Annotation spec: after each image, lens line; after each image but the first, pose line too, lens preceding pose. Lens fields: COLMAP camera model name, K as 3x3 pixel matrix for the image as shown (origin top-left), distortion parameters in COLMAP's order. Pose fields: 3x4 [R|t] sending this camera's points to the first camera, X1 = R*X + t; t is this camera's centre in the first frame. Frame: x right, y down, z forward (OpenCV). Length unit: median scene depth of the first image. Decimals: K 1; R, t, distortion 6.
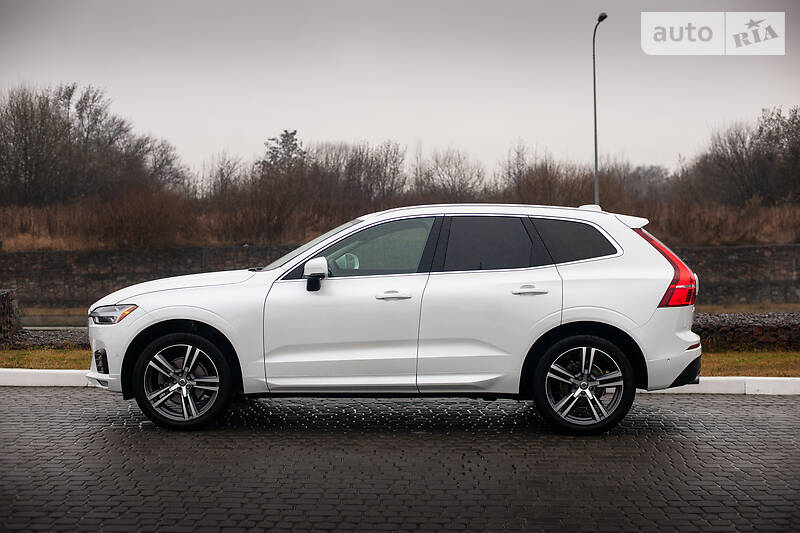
lens RADIAL K [[1142.5, 0, 400.0], [0, 1142.5, 266.5], [0, 0, 1]] dist [-0.118921, -0.069603]
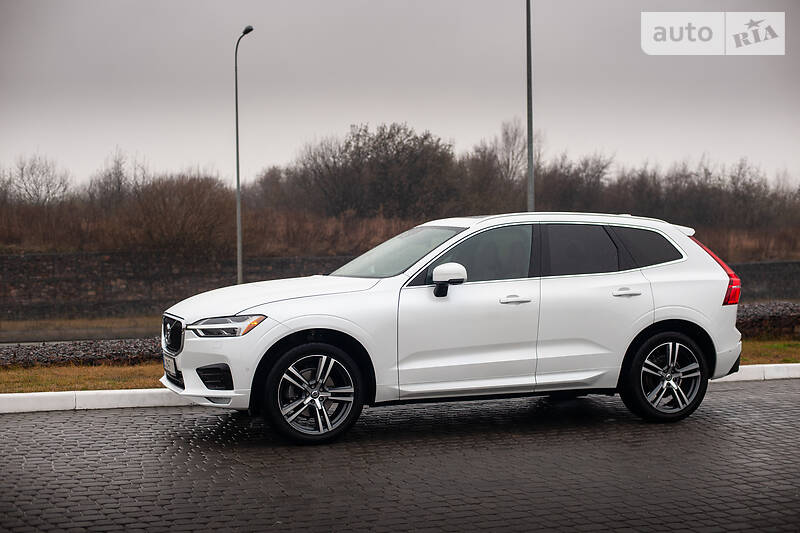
lens RADIAL K [[1142.5, 0, 400.0], [0, 1142.5, 266.5], [0, 0, 1]] dist [-0.118921, -0.069603]
pose [[0.919109, -0.007179, 0.393939, -0.505257], [0.011128, 0.999908, -0.007741, 0.002181], [-0.393847, 0.011498, 0.919104, 0.085786]]
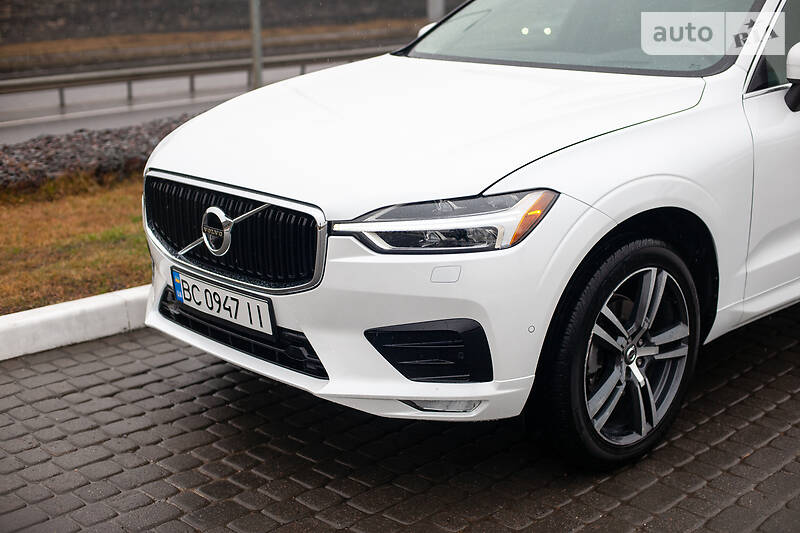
lens RADIAL K [[1142.5, 0, 400.0], [0, 1142.5, 266.5], [0, 0, 1]] dist [-0.118921, -0.069603]
pose [[0.699803, -0.188324, 0.689064, -0.537519], [0.027520, 0.971014, 0.237433, -0.032700], [-0.713805, -0.147193, 0.684701, 0.778948]]
